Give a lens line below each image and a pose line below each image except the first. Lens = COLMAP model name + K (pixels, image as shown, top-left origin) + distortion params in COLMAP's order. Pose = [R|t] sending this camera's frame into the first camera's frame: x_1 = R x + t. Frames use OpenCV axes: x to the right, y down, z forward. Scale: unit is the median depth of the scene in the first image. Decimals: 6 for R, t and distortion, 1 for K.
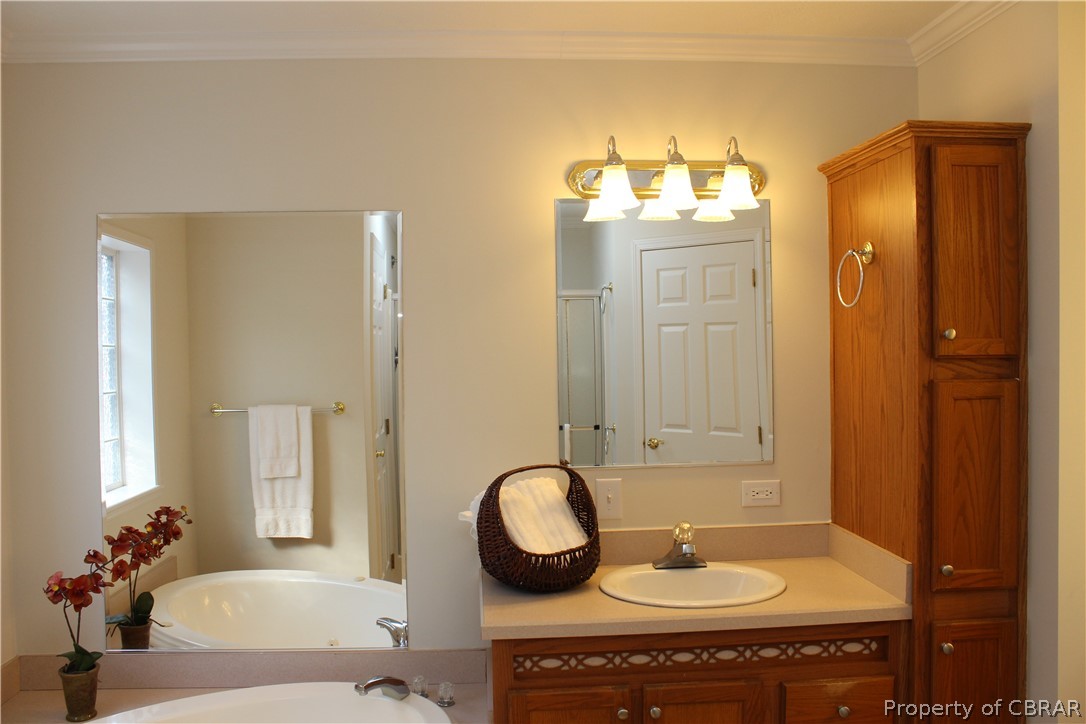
lens RADIAL K [[912.7, 0, 531.2], [0, 912.7, 364.8], [0, 0, 1]] dist [-0.163434, 0.141983]
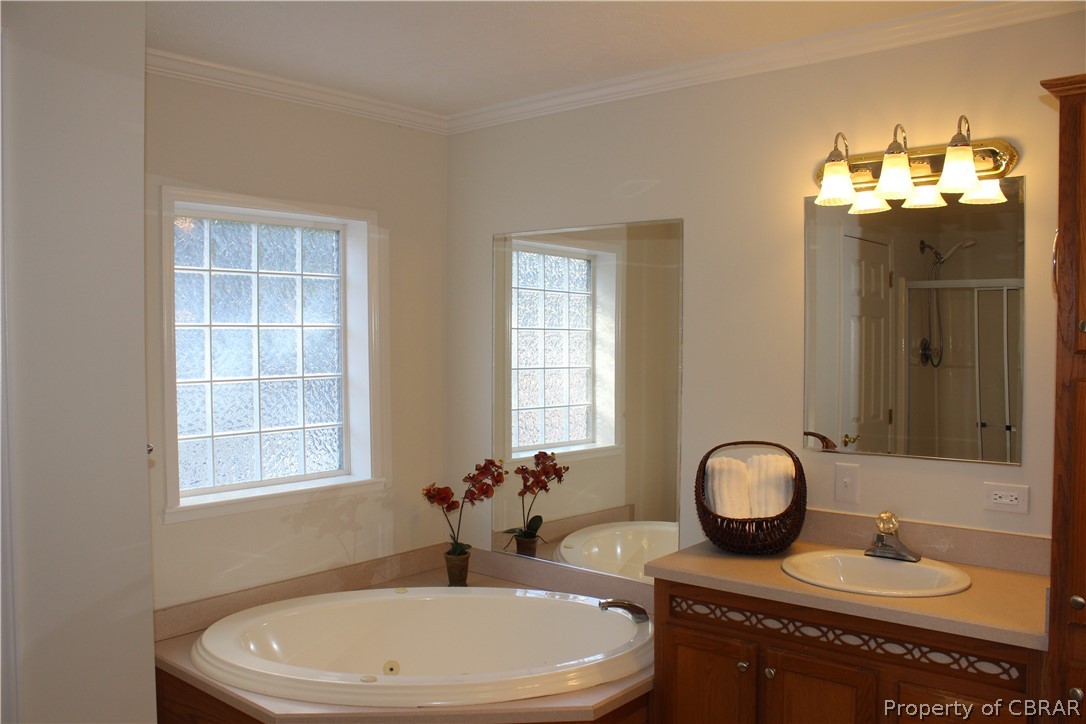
lens RADIAL K [[912.7, 0, 531.2], [0, 912.7, 364.8], [0, 0, 1]] dist [-0.163434, 0.141983]
pose [[0.709911, 0.034264, -0.703457, 0.627661], [-0.023077, 0.999411, 0.025391, -0.005414], [0.703913, -0.001792, 0.710284, 0.025678]]
